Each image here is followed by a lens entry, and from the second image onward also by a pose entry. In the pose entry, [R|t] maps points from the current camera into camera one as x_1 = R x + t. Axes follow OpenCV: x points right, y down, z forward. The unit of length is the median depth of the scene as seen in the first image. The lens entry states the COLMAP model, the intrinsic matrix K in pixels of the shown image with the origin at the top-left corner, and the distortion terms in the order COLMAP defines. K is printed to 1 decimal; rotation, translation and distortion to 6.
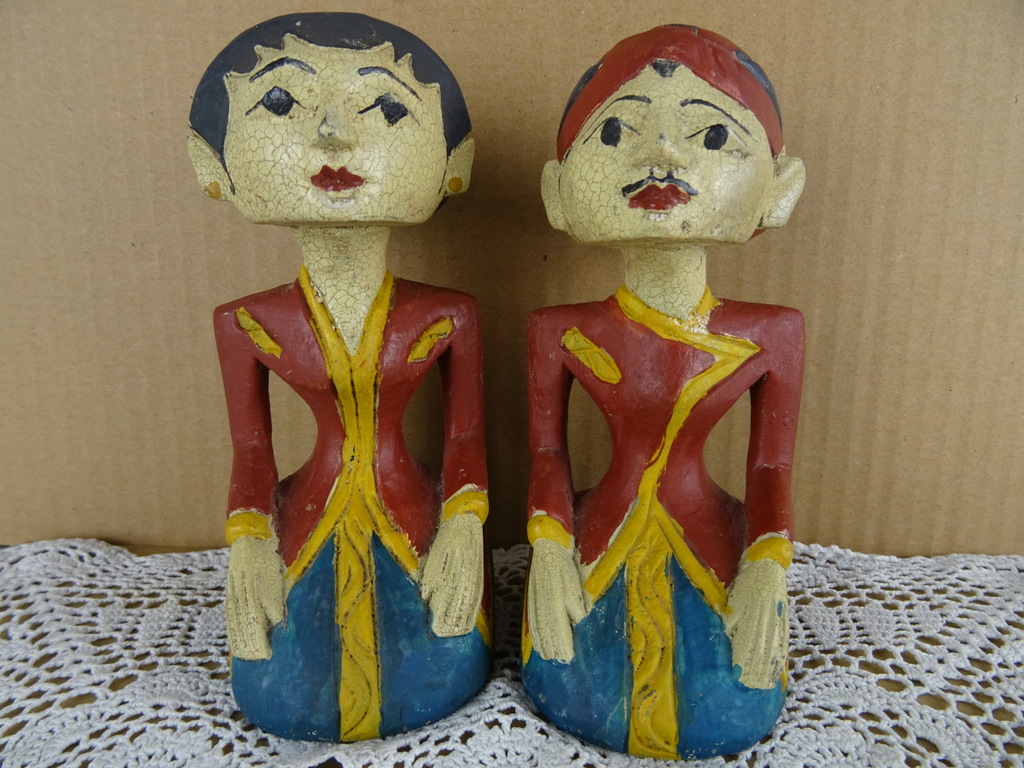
lens RADIAL K [[728.3, 0, 513.4], [0, 728.3, 381.1], [0, 0, 1]] dist [0.001288, -0.000550]
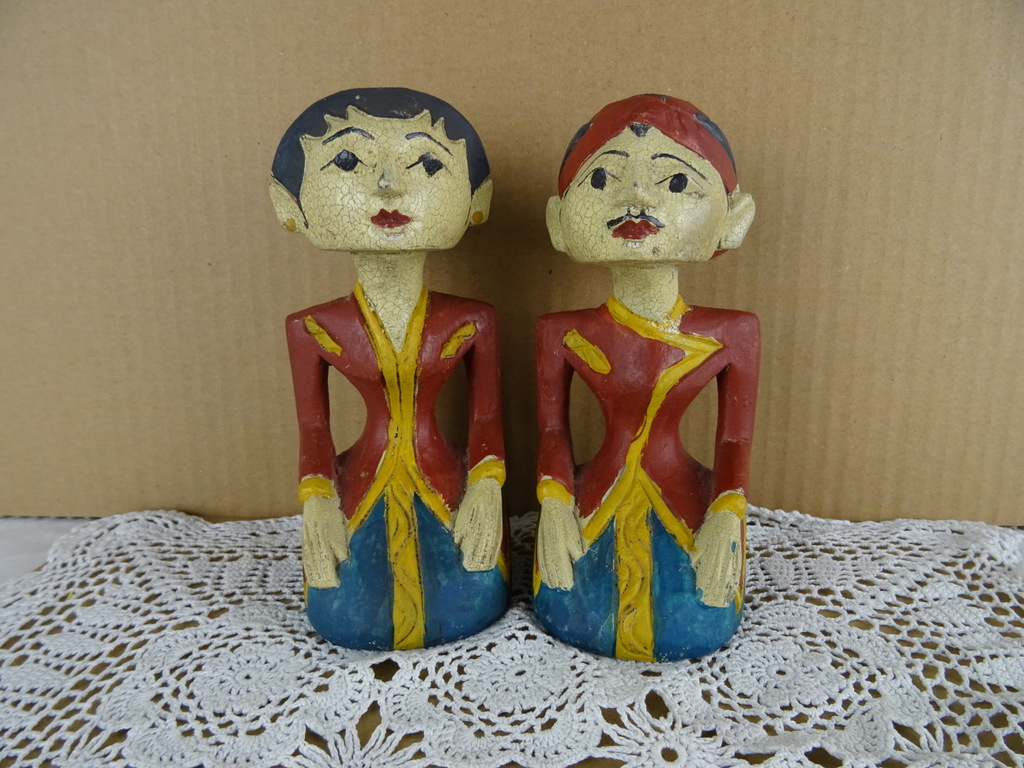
lens RADIAL K [[743.0, 0, 517.0], [0, 743.0, 381.5], [0, 0, 1]] dist [0.002065, -0.012426]
pose [[0.999933, -0.007656, -0.008707, -0.002626], [0.007597, 0.999948, -0.006788, 0.025818], [0.008758, 0.006721, 0.999939, -0.301763]]
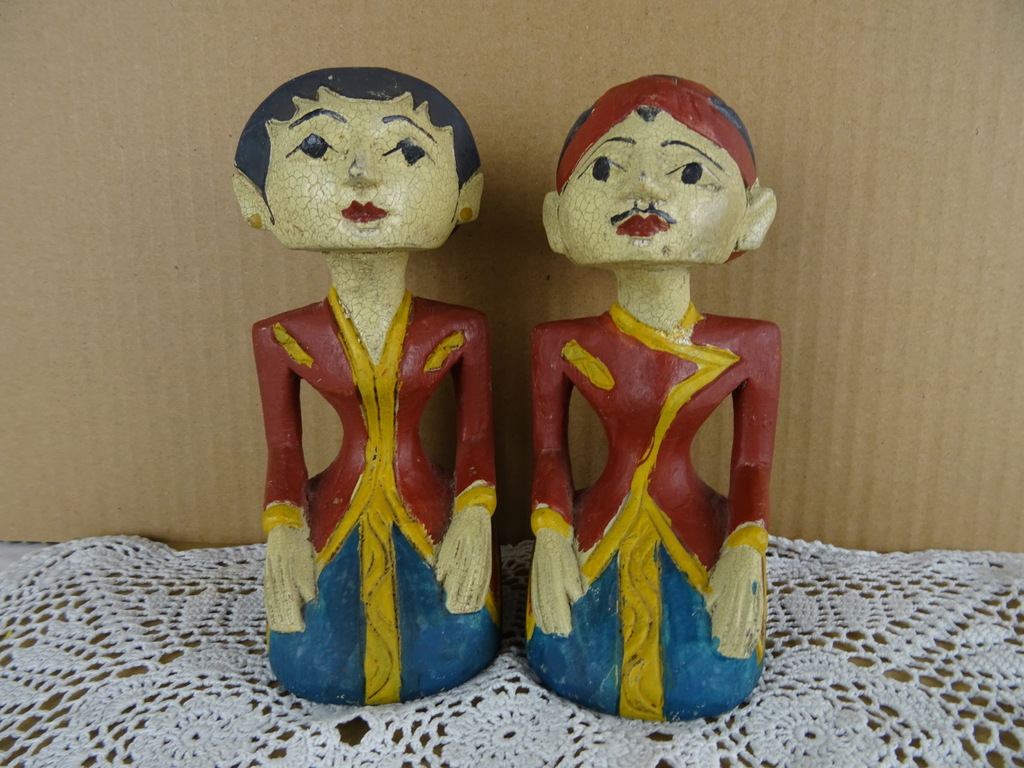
lens RADIAL K [[734.7, 0, 516.3], [0, 734.7, 380.8], [0, 0, 1]] dist [0.004398, -0.009973]
pose [[0.999894, -0.003202, -0.014207, 0.014229], [0.002845, 0.999681, -0.025087, 0.019097], [0.014283, 0.025043, 0.999584, -0.141565]]
